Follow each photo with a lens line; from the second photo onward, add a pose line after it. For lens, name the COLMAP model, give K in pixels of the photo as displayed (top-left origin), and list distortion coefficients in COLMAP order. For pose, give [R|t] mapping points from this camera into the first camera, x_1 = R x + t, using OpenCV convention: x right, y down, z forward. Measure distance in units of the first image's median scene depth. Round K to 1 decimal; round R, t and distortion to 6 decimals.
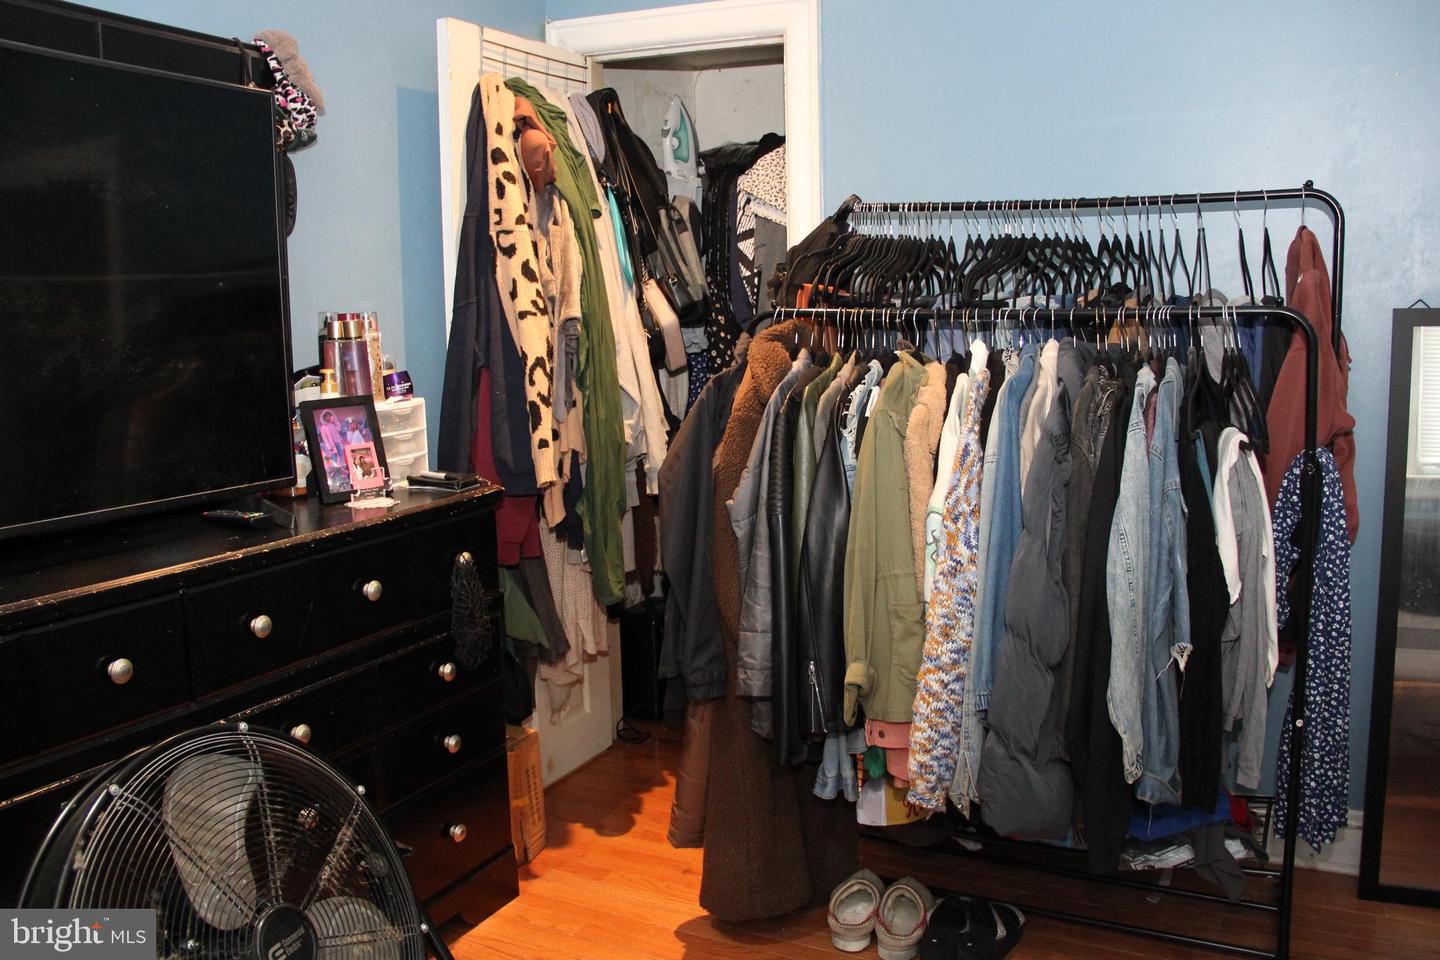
lens RADIAL K [[1186.9, 0, 719.5], [0, 1186.9, 488.0], [0, 0, 1]] dist [-0.174778, 0.131276]
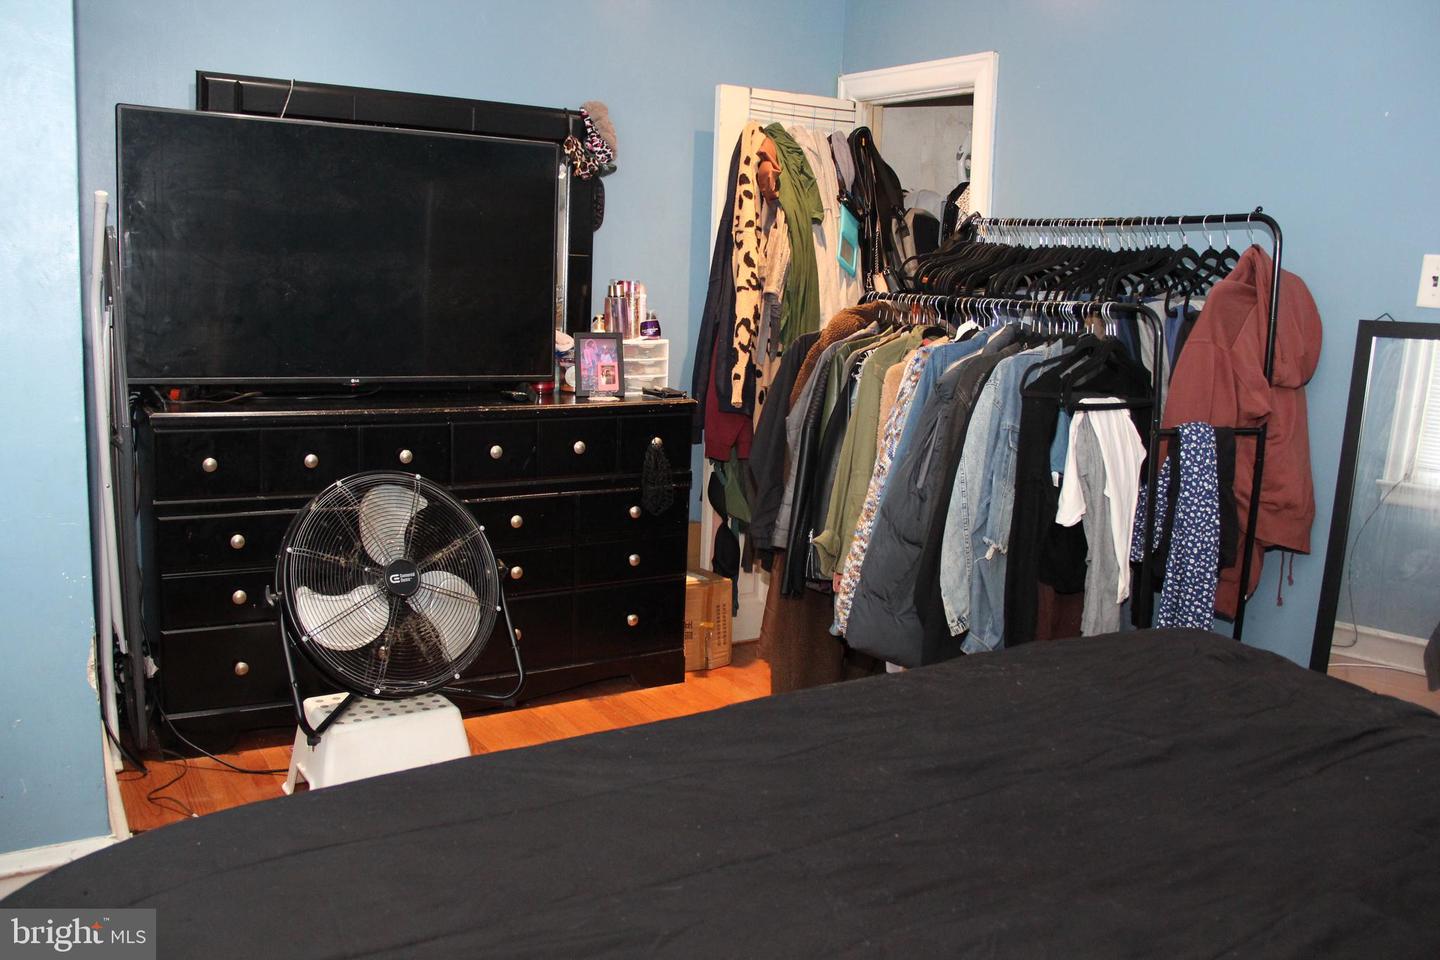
lens RADIAL K [[1186.9, 0, 719.5], [0, 1186.9, 488.0], [0, 0, 1]] dist [-0.174778, 0.131276]
pose [[0.853691, 0.131821, -0.503821, 0.583964], [-0.128562, 0.990837, 0.041405, 0.040595], [0.504662, 0.029425, 0.862815, -0.272683]]
